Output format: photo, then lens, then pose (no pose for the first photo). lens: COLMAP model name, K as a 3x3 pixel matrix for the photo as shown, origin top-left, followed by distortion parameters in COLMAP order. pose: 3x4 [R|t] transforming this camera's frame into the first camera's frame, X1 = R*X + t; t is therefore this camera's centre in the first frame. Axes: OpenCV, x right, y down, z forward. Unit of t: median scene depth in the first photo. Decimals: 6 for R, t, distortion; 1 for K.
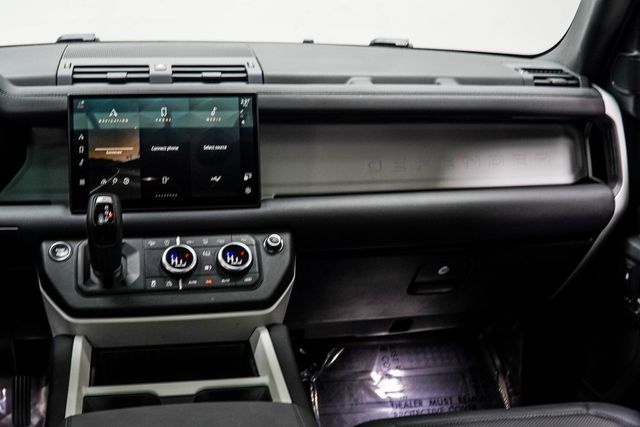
lens RADIAL K [[889.7, 0, 275.3], [0, 889.7, 203.2], [0, 0, 1]] dist [-0.097834, 0.000000]
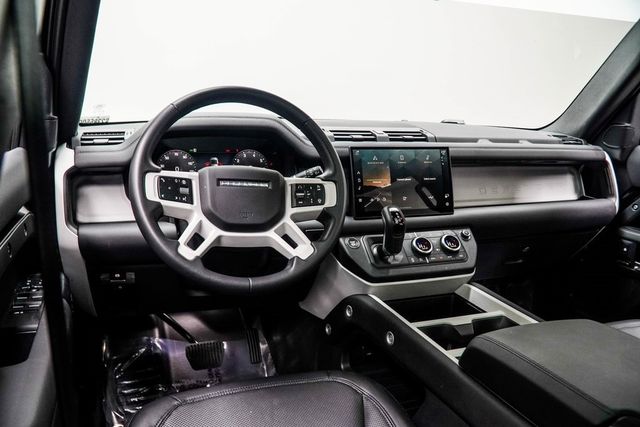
lens RADIAL K [[536.8, 0, 303.1], [0, 536.8, 209.2], [0, 0, 1]] dist [-0.006980, 0.014715]
pose [[0.980636, -0.020276, 0.194787, -0.505466], [0.026948, 0.999135, -0.031665, 0.020765], [-0.193977, 0.036301, 0.980334, 0.050939]]
